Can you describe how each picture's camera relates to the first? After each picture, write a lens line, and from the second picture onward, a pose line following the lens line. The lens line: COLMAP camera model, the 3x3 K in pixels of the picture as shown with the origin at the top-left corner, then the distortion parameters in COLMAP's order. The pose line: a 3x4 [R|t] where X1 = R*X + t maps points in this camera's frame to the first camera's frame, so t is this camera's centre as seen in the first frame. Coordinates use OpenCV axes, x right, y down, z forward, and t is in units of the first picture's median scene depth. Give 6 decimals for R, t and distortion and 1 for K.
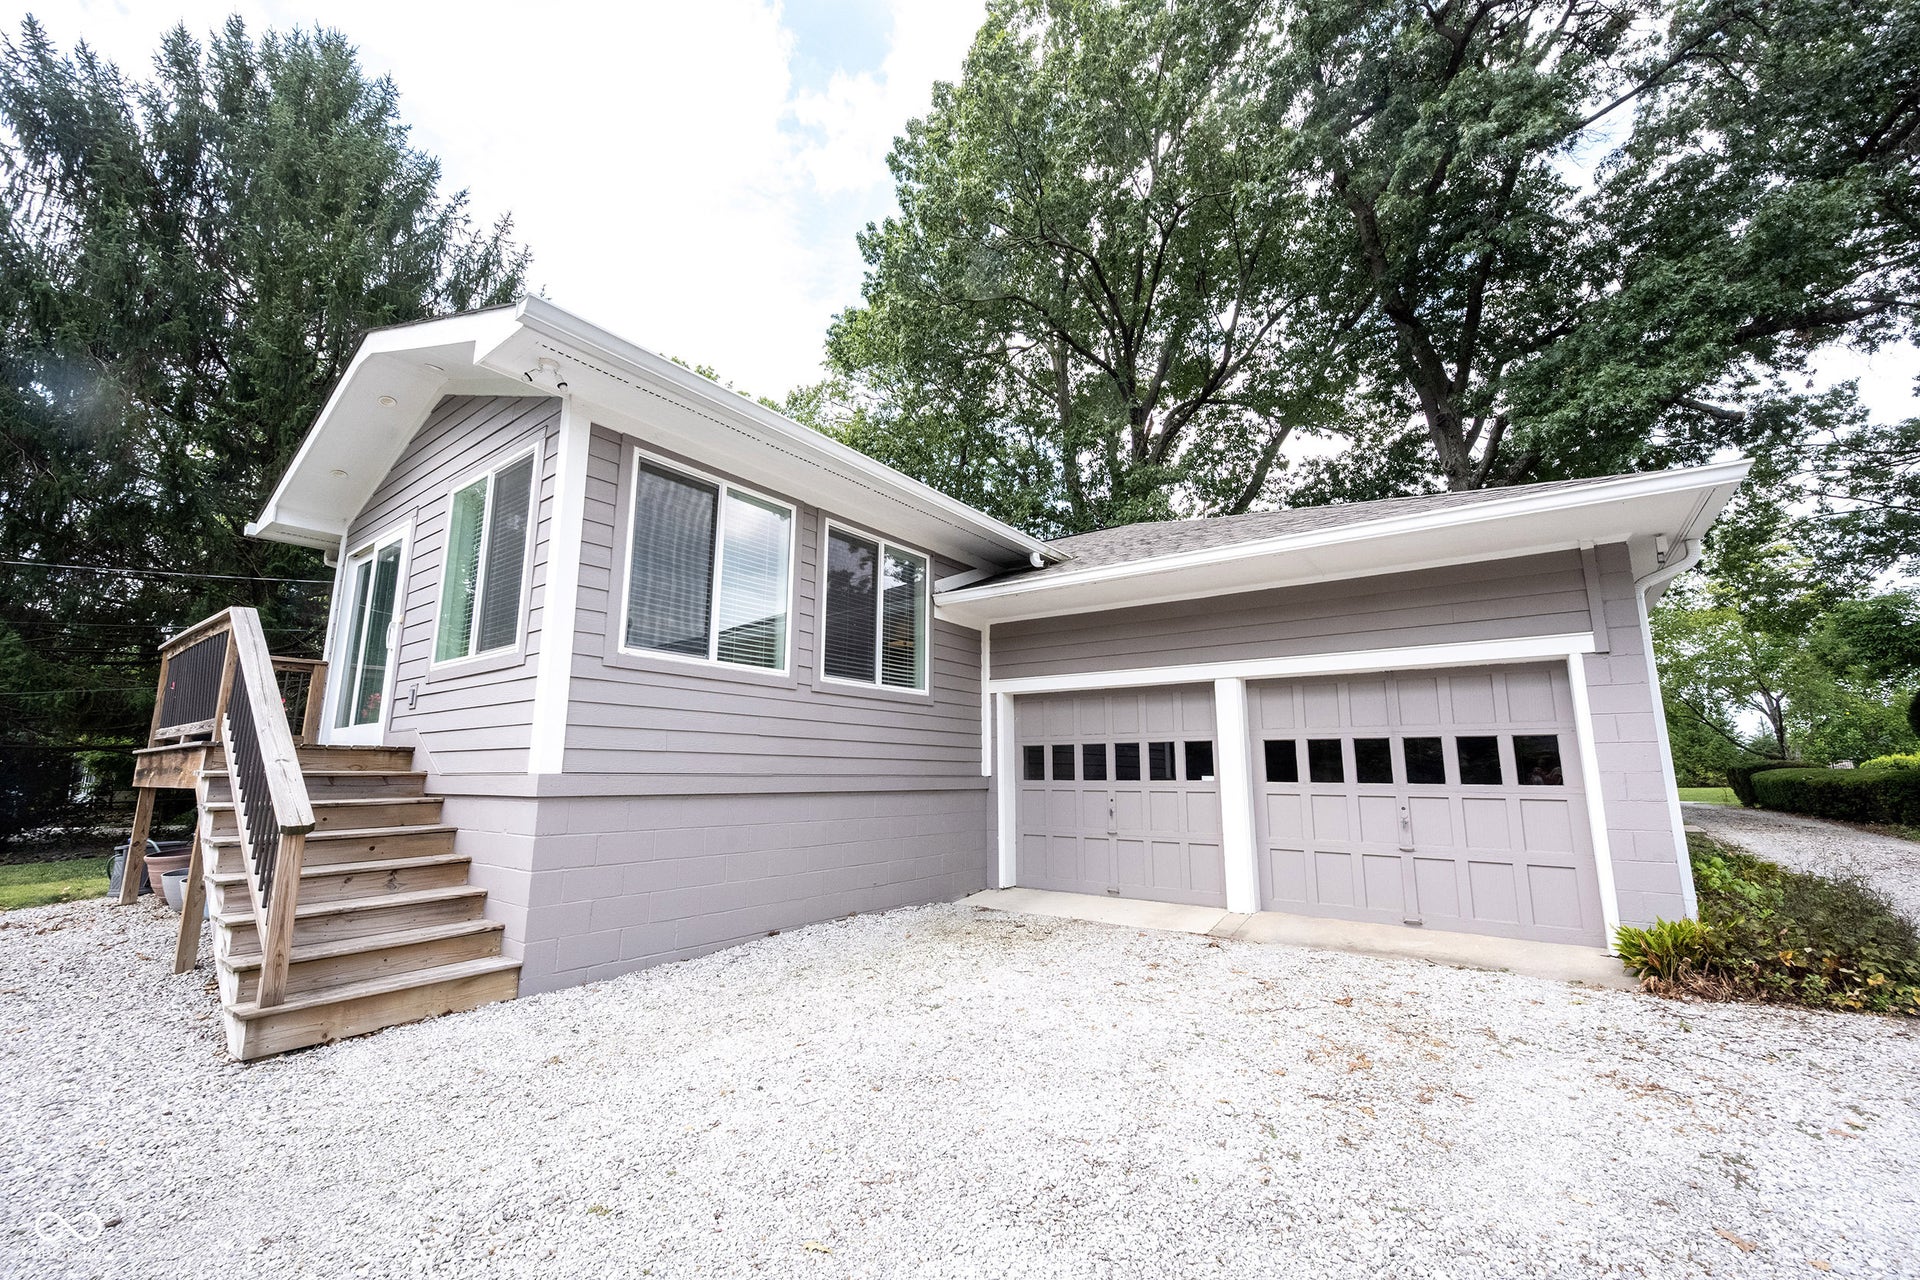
lens RADIAL K [[756.4, 0, 961.5], [0, 756.4, 641.3], [0, 0, 1]] dist [-0.002187, 0.000077]
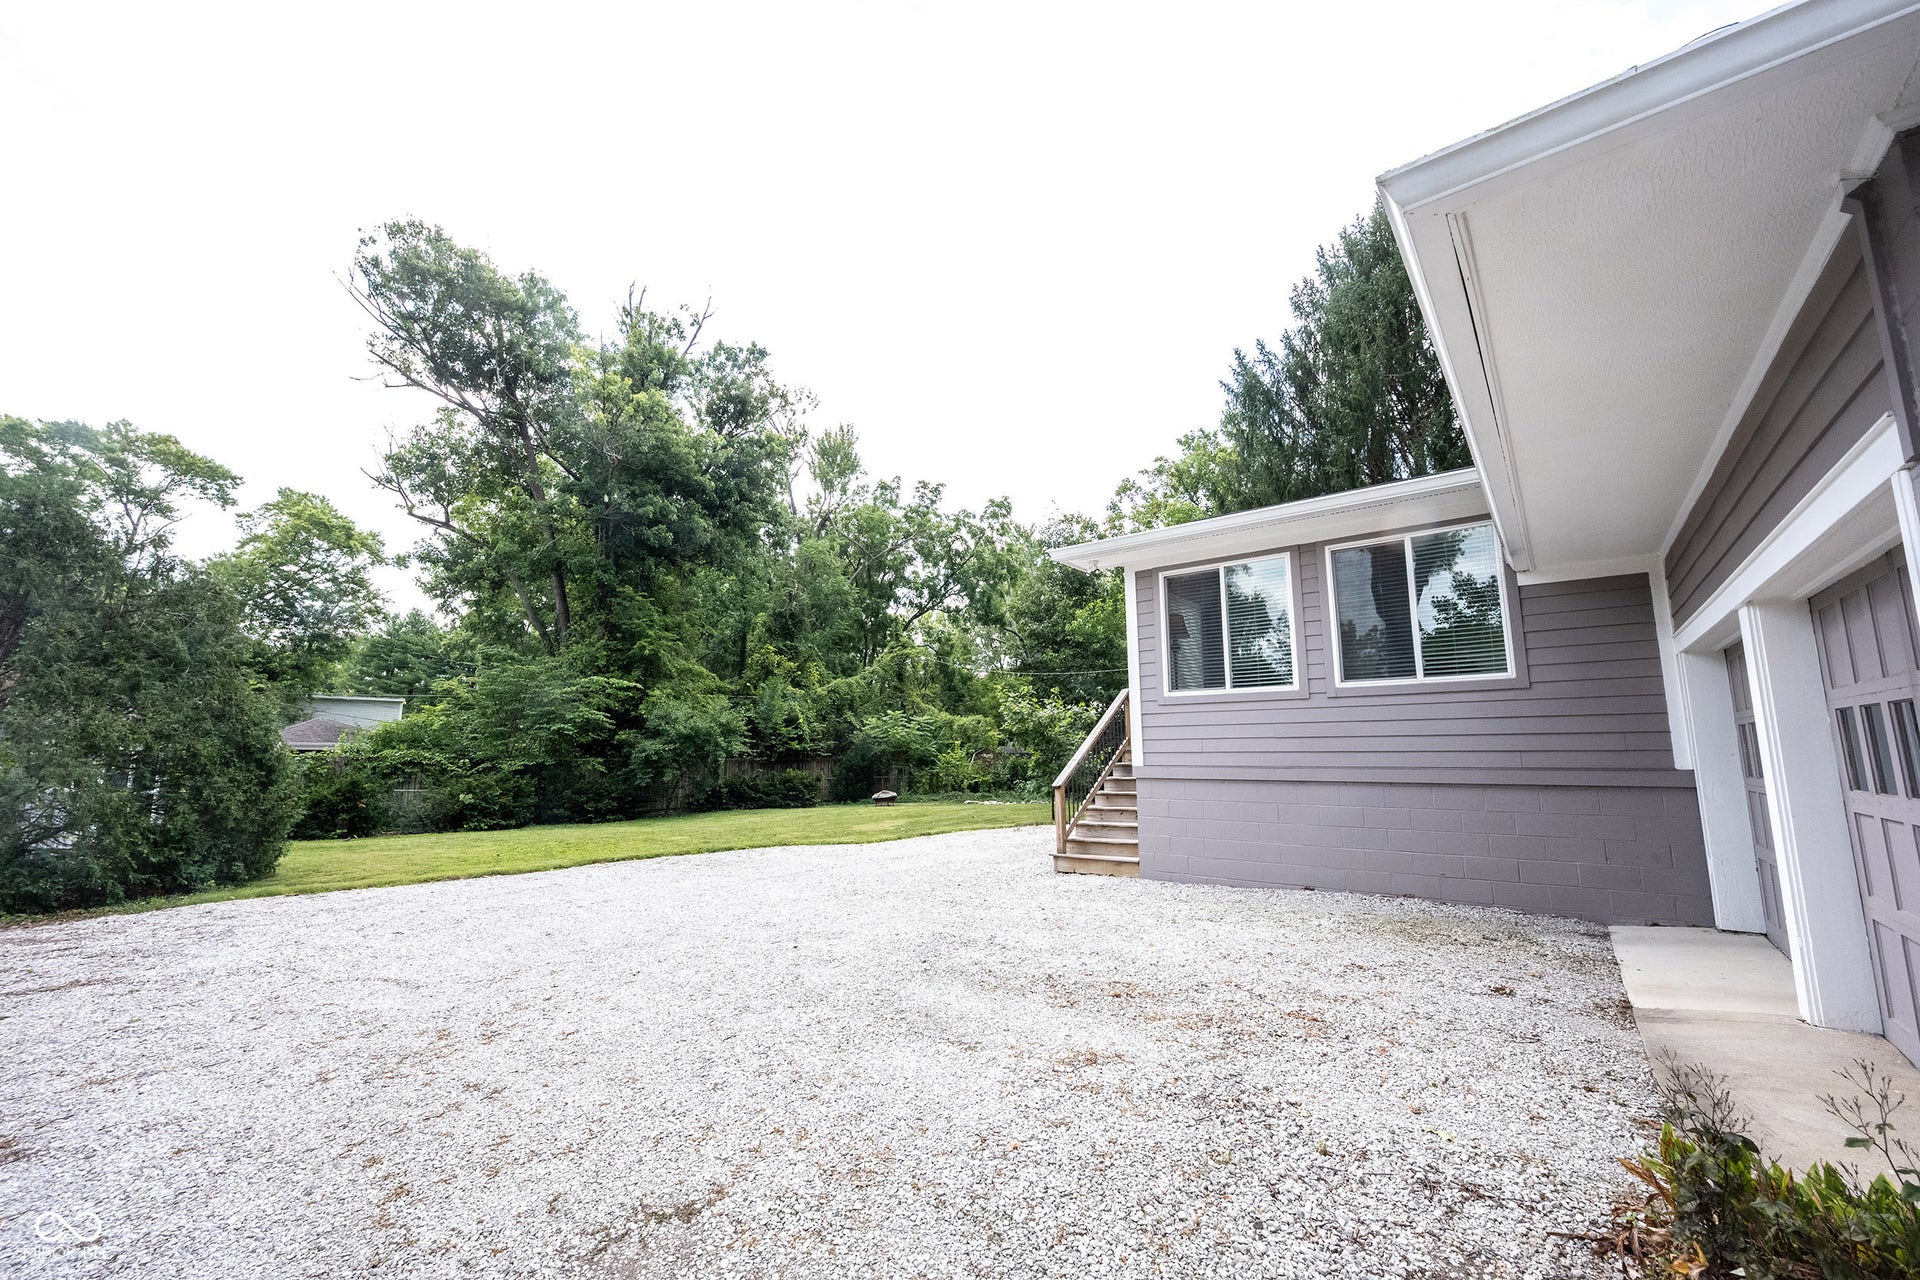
lens RADIAL K [[756.4, 0, 965.3], [0, 756.4, 644.4], [0, 0, 1]] dist [-0.002187, 0.000077]
pose [[-0.038389, -0.155348, -0.987114, 1.015624], [0.170728, 0.972297, -0.159656, 0.077390], [0.984570, -0.174657, -0.010803, 0.462456]]
